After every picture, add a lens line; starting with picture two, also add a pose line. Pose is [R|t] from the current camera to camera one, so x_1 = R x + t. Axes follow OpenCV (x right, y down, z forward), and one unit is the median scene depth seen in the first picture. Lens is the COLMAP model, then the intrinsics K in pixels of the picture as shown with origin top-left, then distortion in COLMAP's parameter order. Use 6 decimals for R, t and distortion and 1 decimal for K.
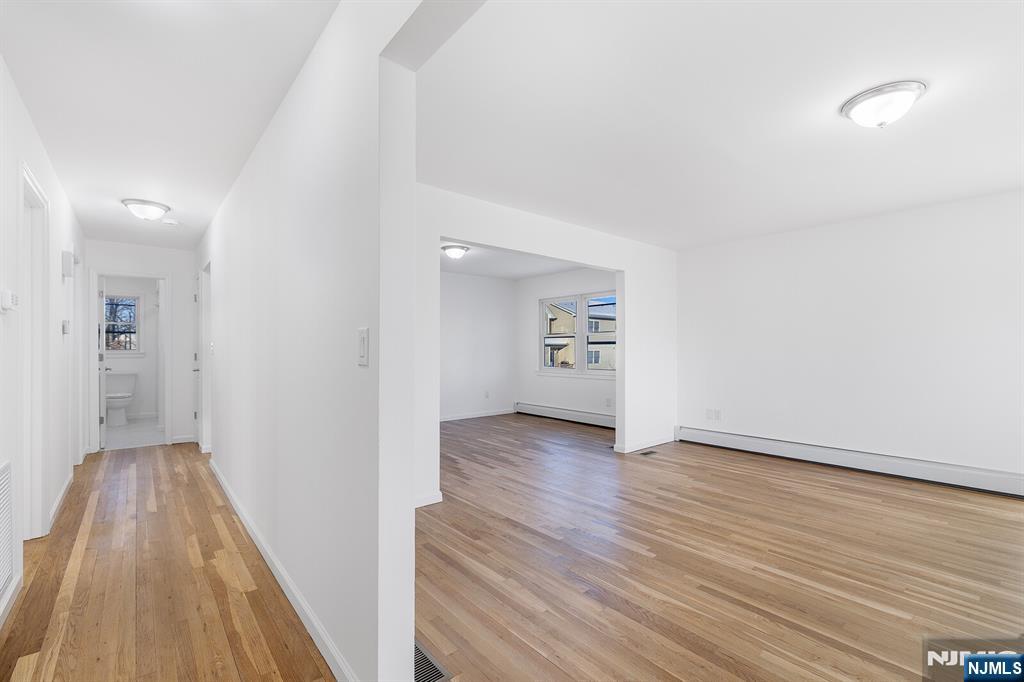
lens RADIAL K [[435.9, 0, 510.3], [0, 435.9, 350.6], [0, 0, 1]] dist [-0.000446, -0.000018]
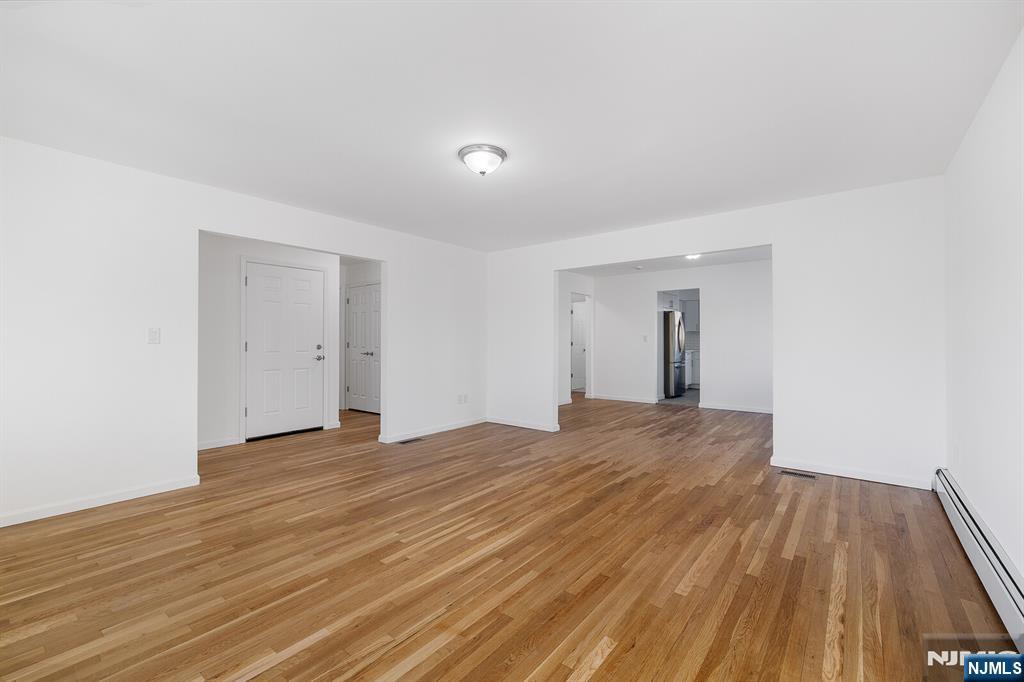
lens RADIAL K [[436.3, 0, 512.8], [0, 436.3, 335.8], [0, 0, 1]] dist [-0.000501, -0.000036]
pose [[0.196359, -0.008618, -0.980494, 1.473556], [-0.003385, 0.999949, -0.009466, 0.005932], [0.980526, 0.005178, 0.196320, 0.561150]]
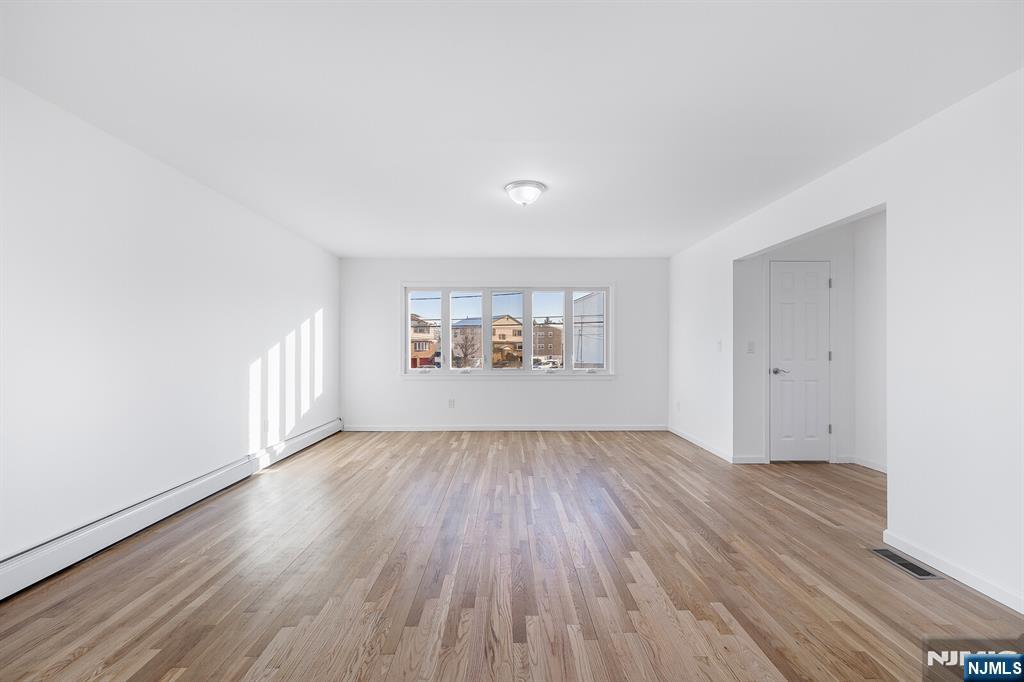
lens RADIAL K [[436.3, 0, 512.8], [0, 436.3, 335.8], [0, 0, 1]] dist [-0.000501, -0.000036]
pose [[-0.770168, 0.017965, 0.637588, -0.081963], [0.003280, 0.999702, -0.024207, -0.002536], [-0.637833, -0.016552, -0.769997, 1.509862]]
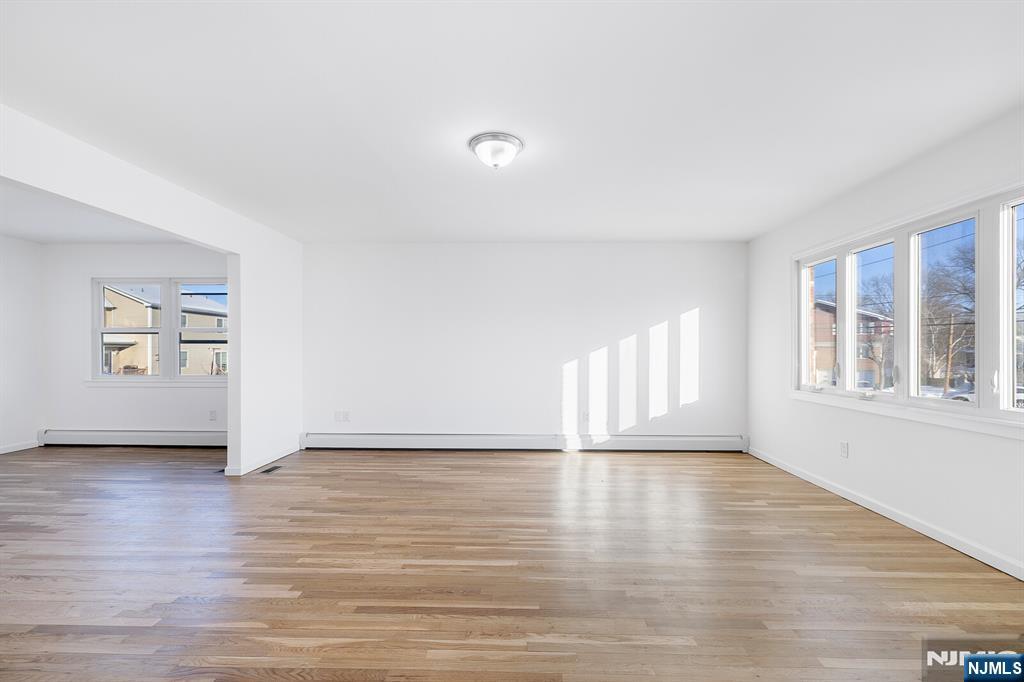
lens RADIAL K [[441.3, 0, 511.3], [0, 441.3, 347.0], [0, 0, 1]] dist [0.000368, -0.000114]
pose [[0.669343, 0.007703, 0.742914, -0.025320], [-0.000284, 0.999949, -0.010112, 0.001753], [-0.742954, 0.006557, 0.669311, 0.093576]]
